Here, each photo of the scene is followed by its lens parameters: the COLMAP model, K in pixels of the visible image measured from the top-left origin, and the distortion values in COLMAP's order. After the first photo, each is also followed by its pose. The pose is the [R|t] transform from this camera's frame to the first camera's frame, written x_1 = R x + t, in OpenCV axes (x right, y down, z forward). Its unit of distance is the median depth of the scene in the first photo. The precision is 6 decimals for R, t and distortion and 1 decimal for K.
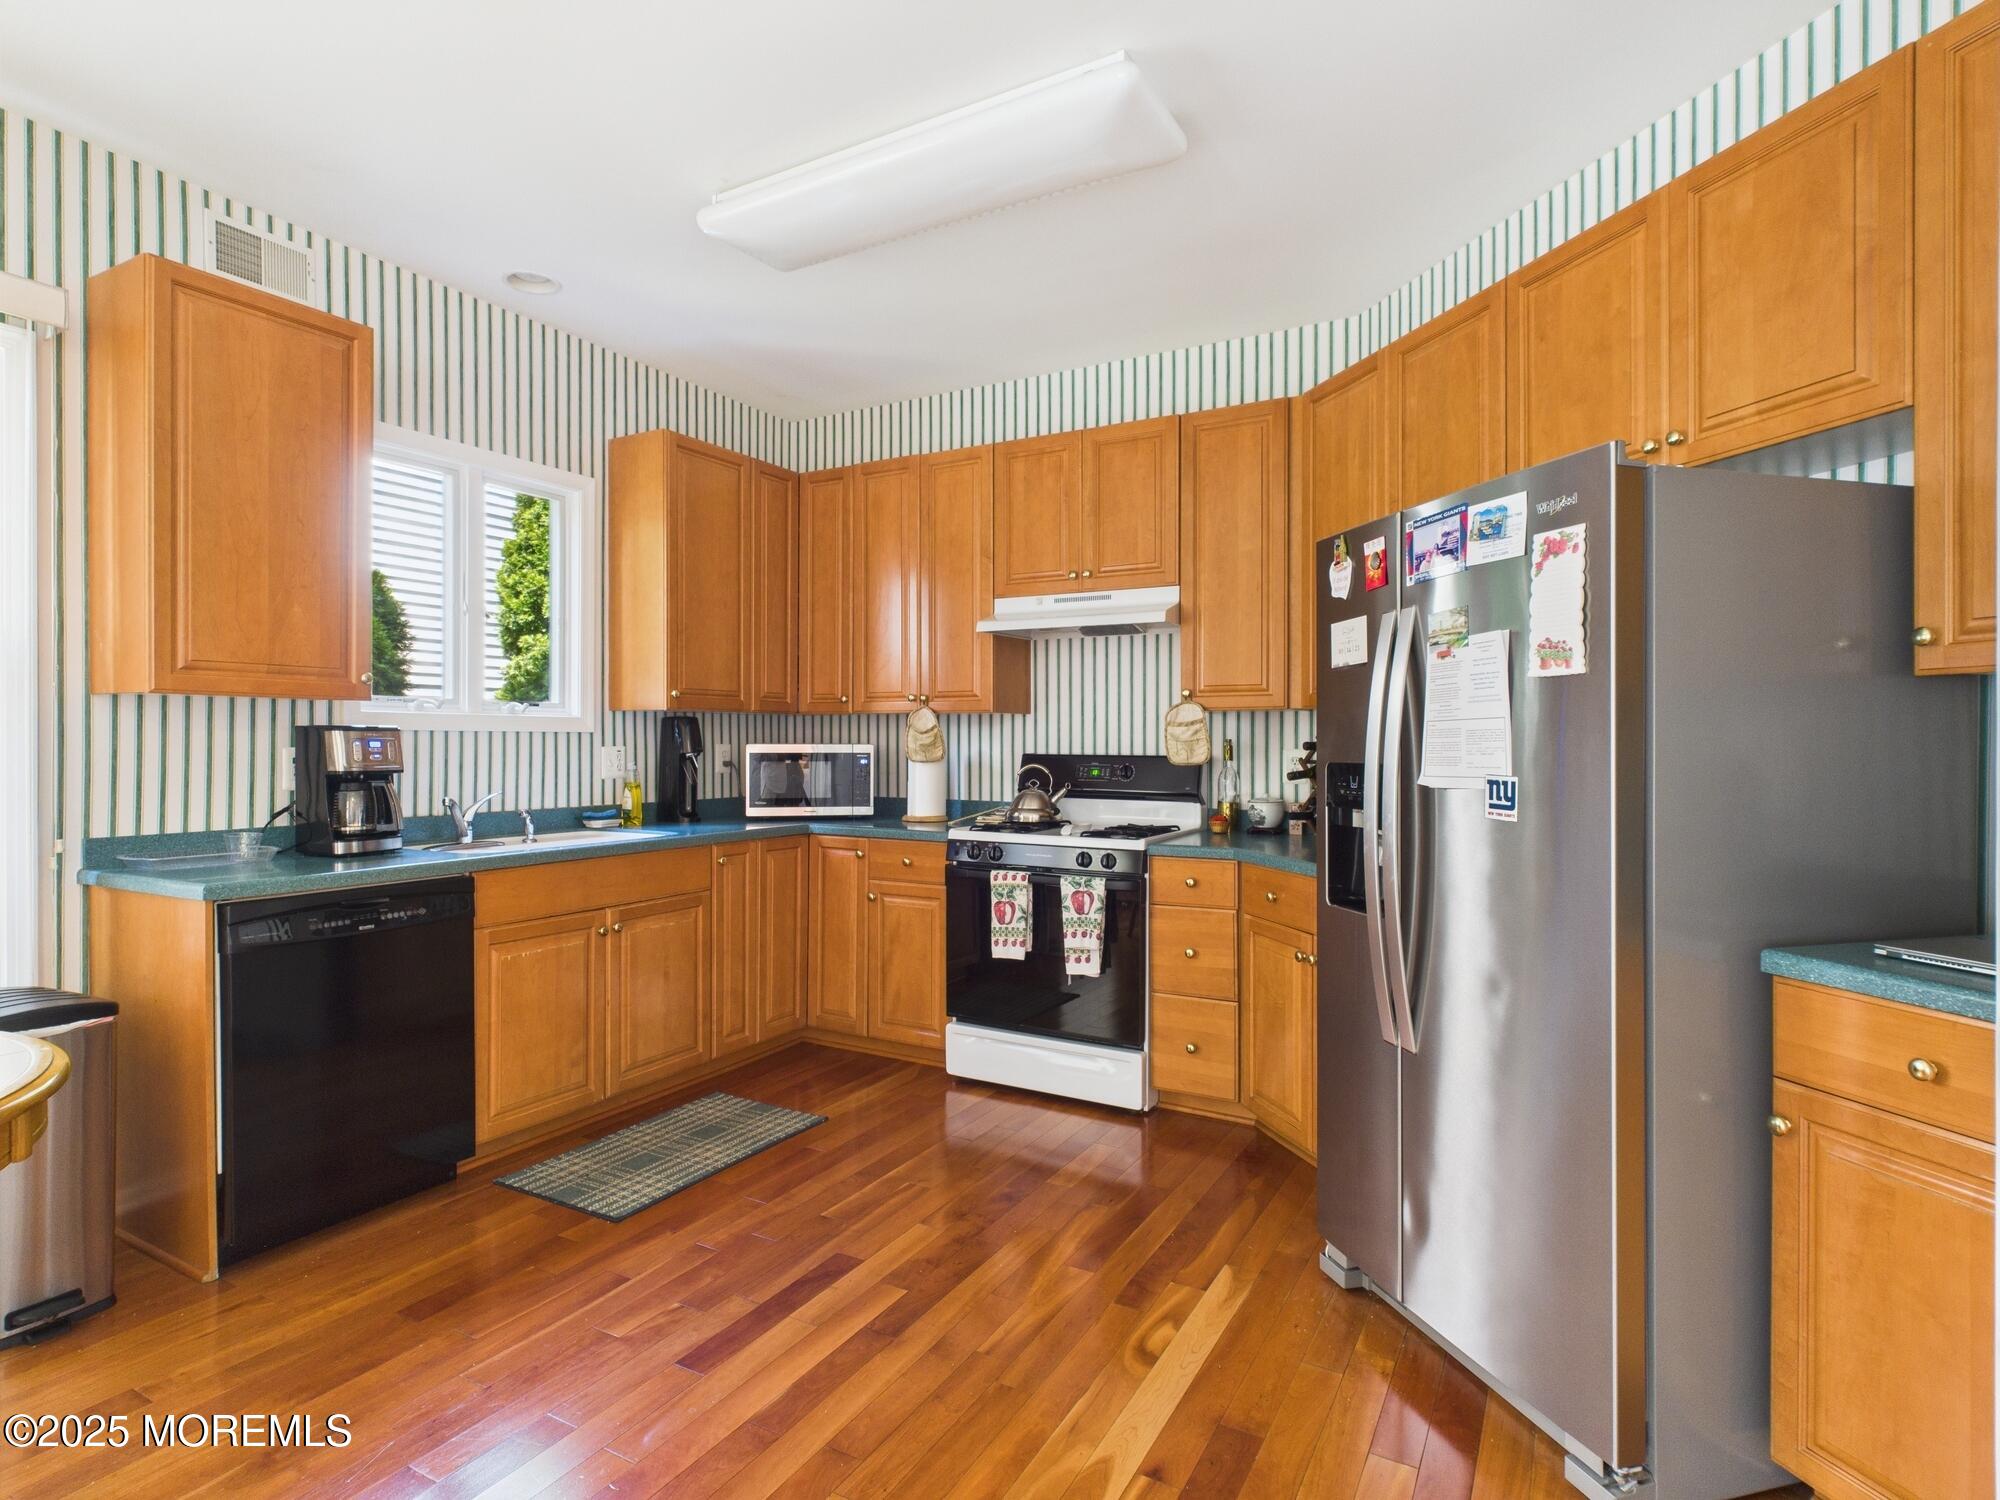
lens RADIAL K [[1043.7, 0, 1001.1], [0, 1043.7, 744.9], [0, 0, 1]] dist [-0.002299, -0.000648]
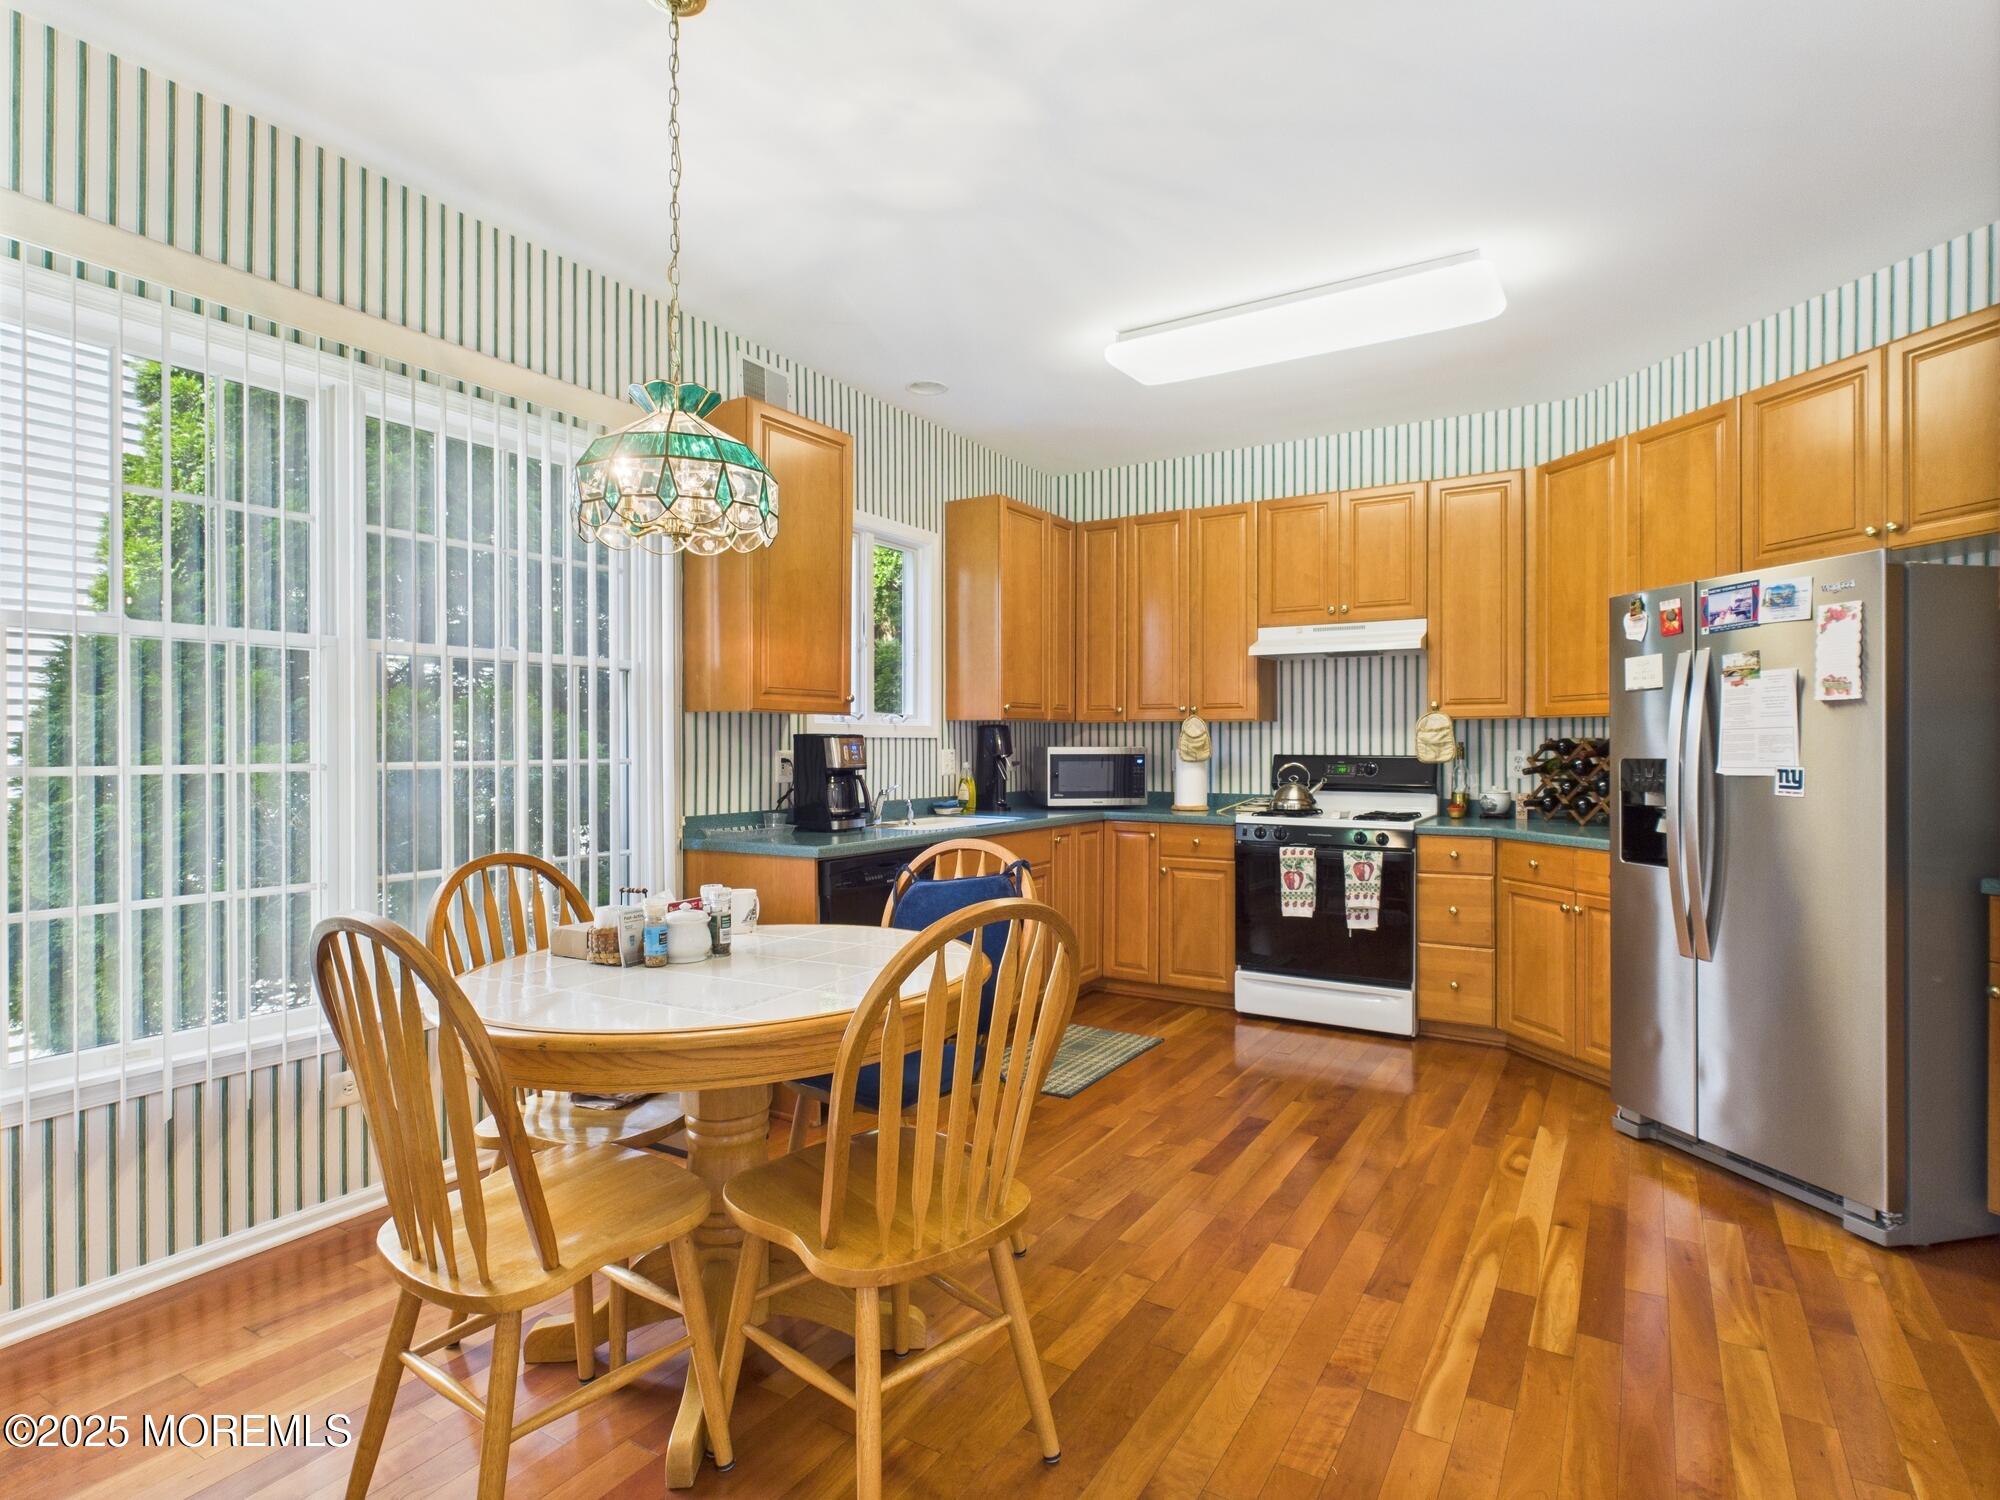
lens RADIAL K [[1043.7, 0, 998.1], [0, 1043.7, 752.9], [0, 0, 1]] dist [-0.002299, -0.000648]
pose [[0.999203, -0.002529, -0.039839, -0.313517], [0.002709, 0.999986, 0.004454, 0.000325], [0.039827, -0.004558, 0.999196, -0.281157]]
